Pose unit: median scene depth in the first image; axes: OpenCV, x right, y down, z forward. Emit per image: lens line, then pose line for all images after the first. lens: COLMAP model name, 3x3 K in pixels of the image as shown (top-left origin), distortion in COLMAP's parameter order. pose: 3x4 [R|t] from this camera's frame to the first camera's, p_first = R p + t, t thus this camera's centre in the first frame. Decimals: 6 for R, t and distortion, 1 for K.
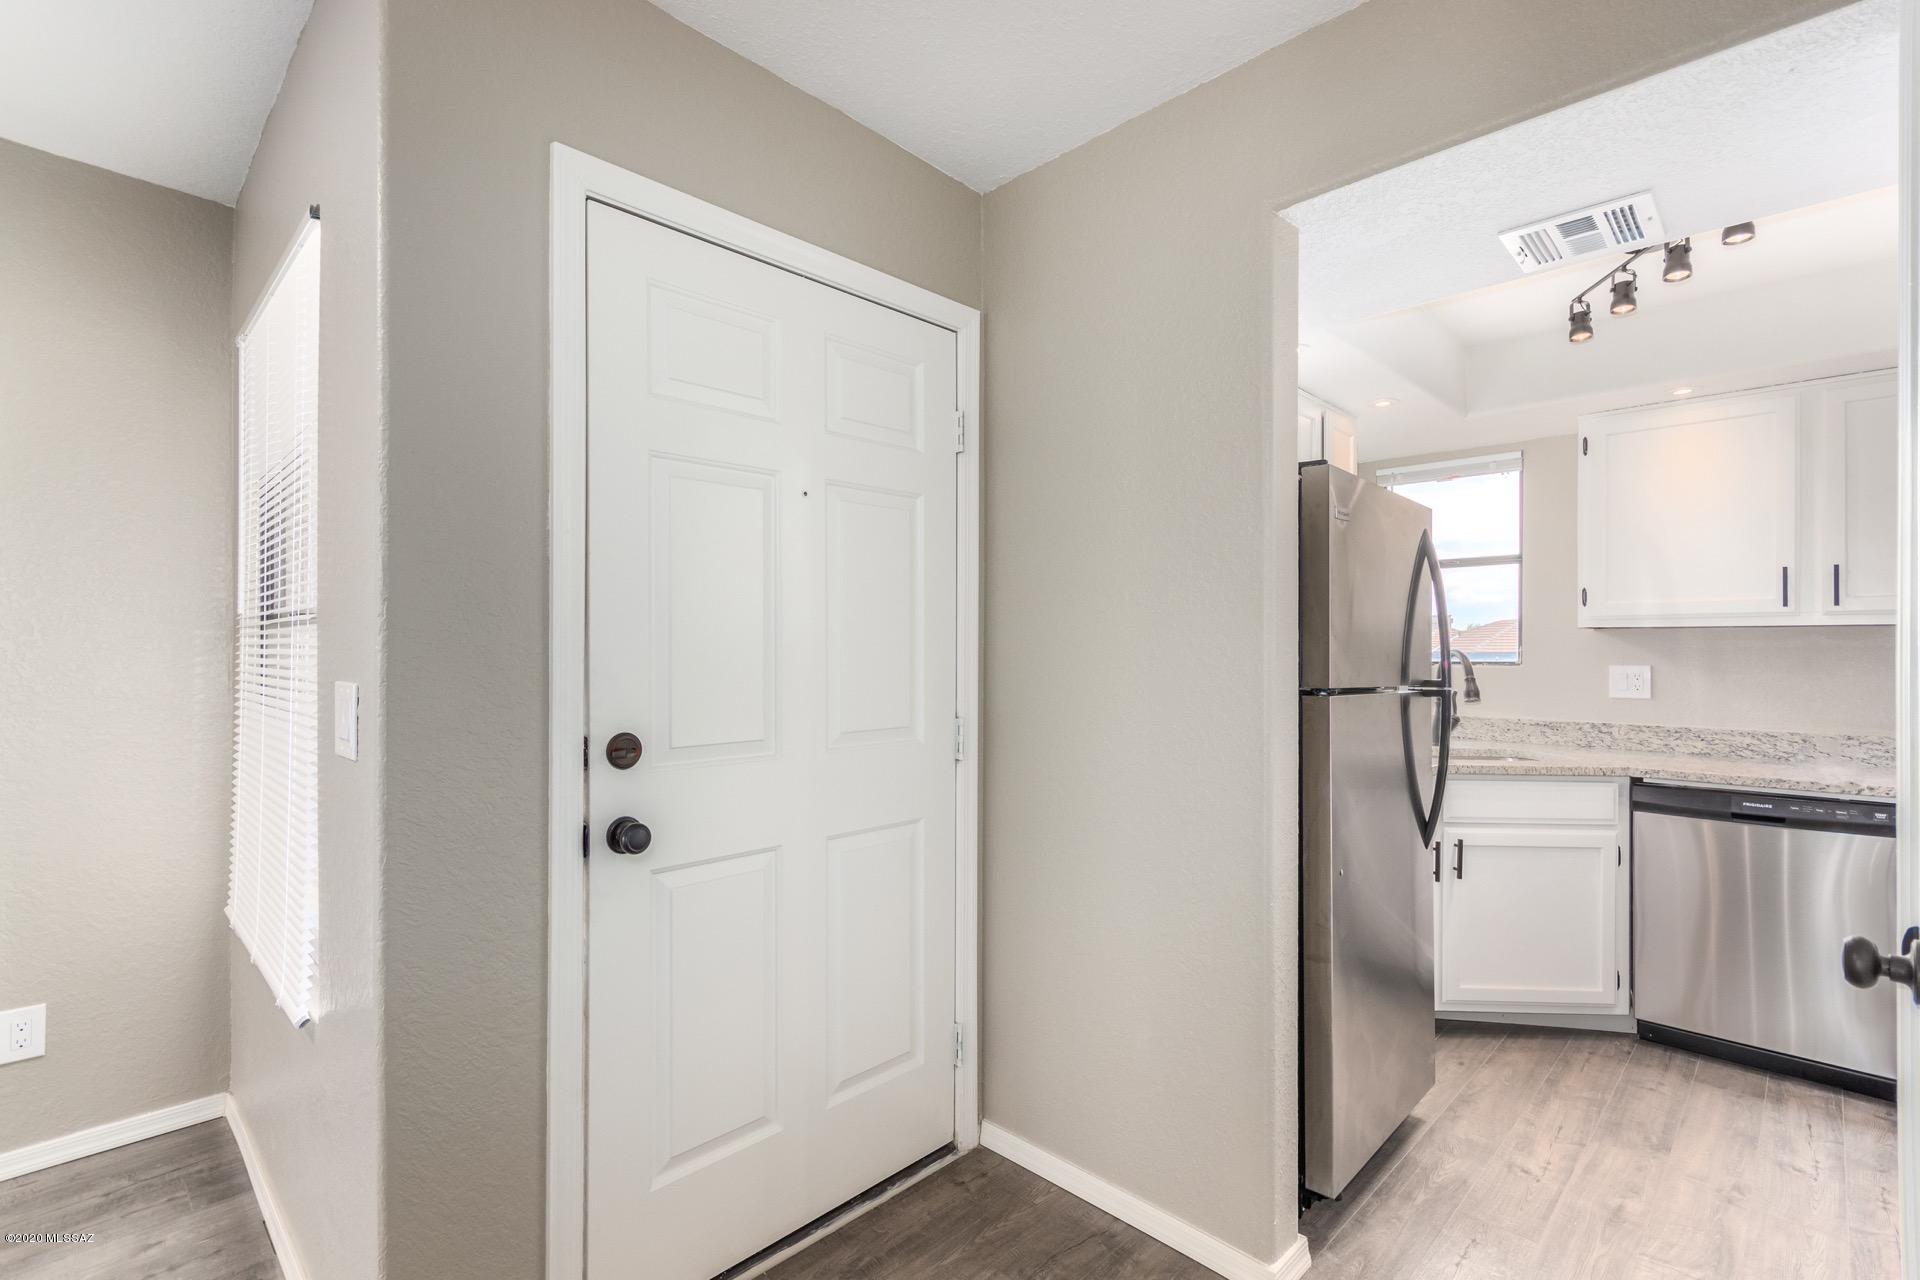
lens RADIAL K [[888.5, 0, 960.0], [0, 888.5, 640.0], [0, 0, 1]] dist [0.003869, 0.000234]
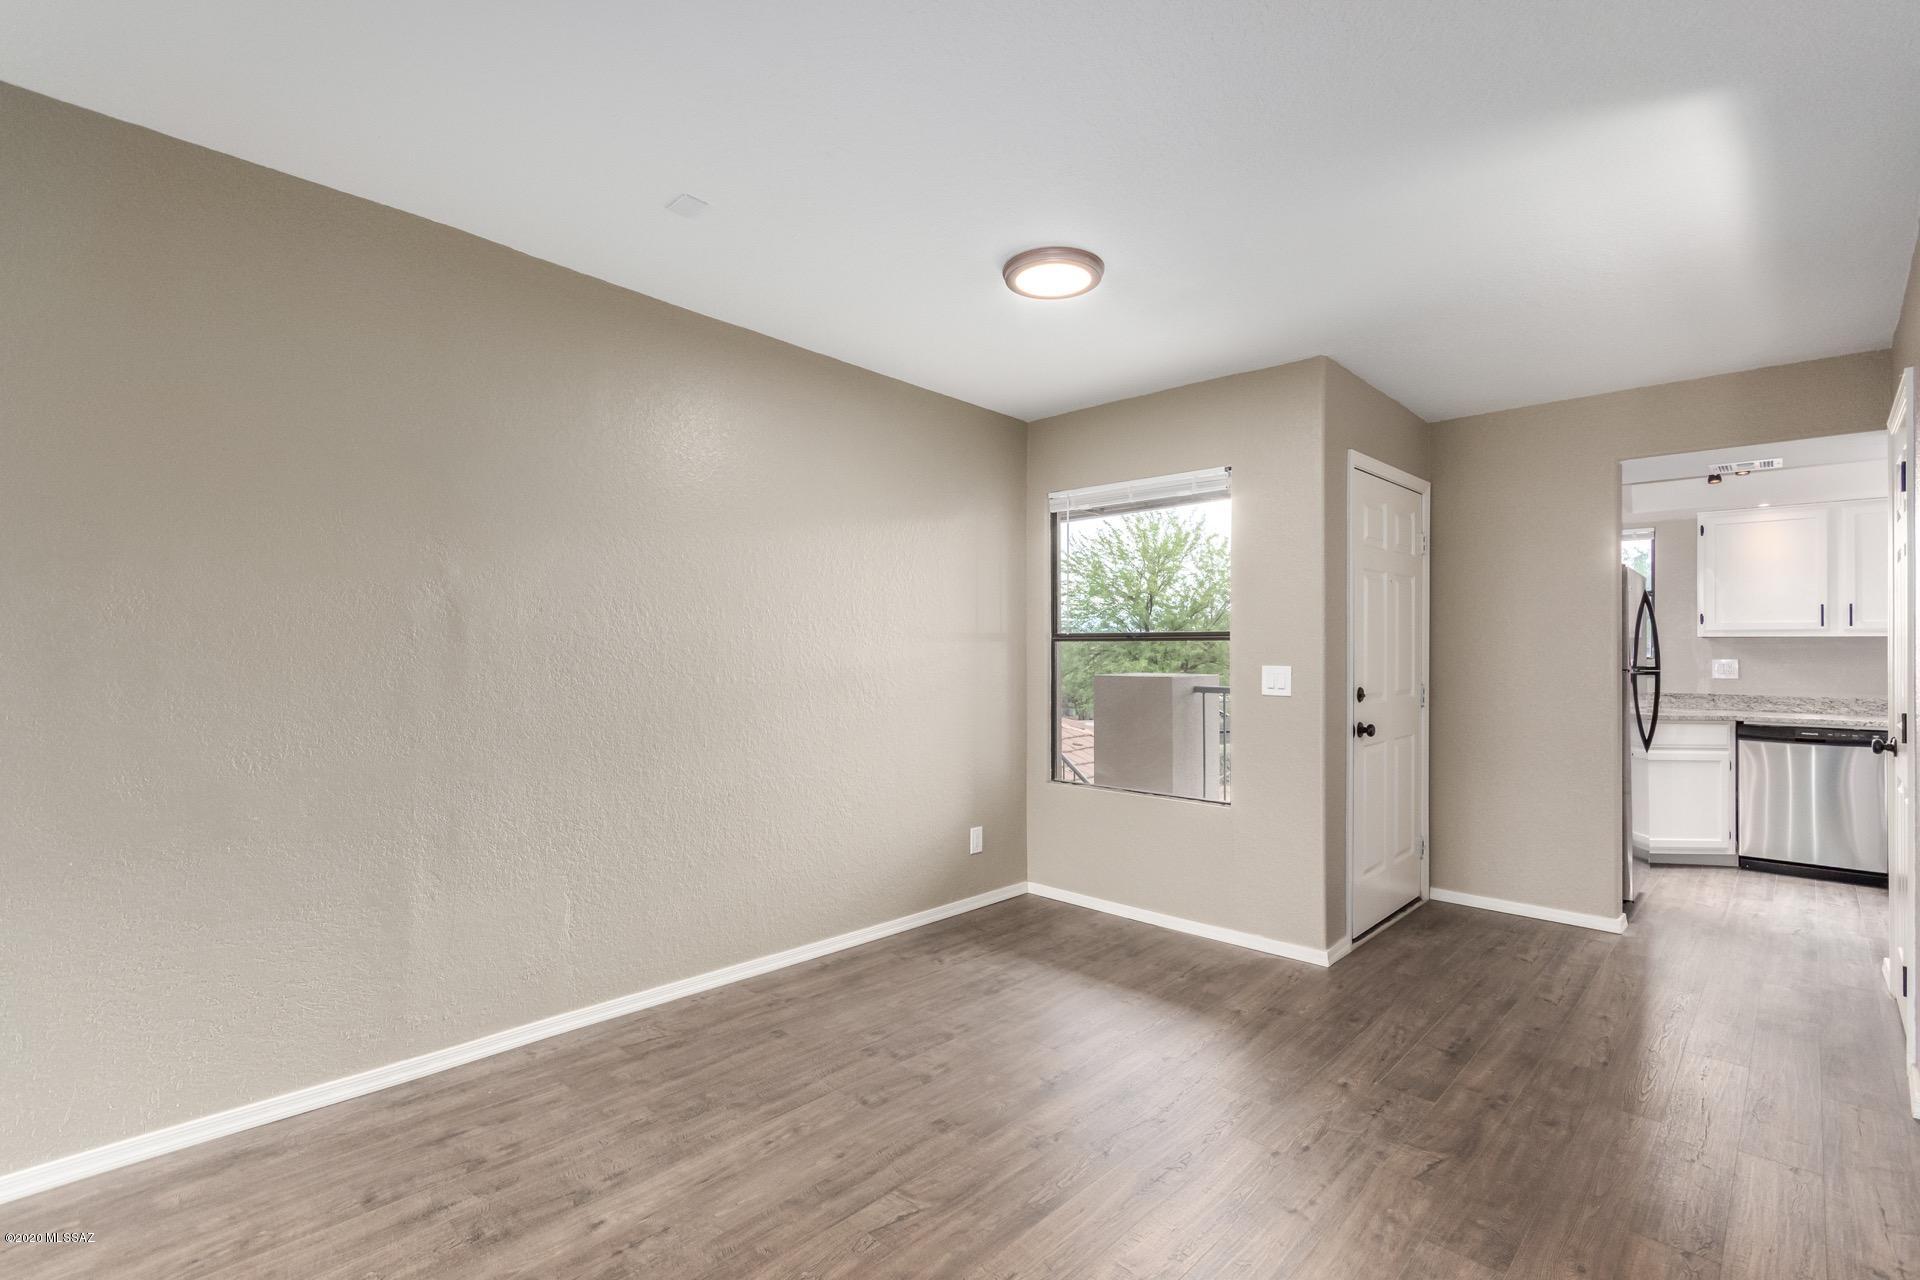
lens RADIAL K [[888.5, 0, 960.0], [0, 888.5, 640.0], [0, 0, 1]] dist [0.003869, 0.000234]
pose [[0.999948, -0.003551, 0.009520, -0.865601], [0.003552, 0.999994, -0.000040, -0.015489], [-0.009520, 0.000074, 0.999955, -0.815023]]
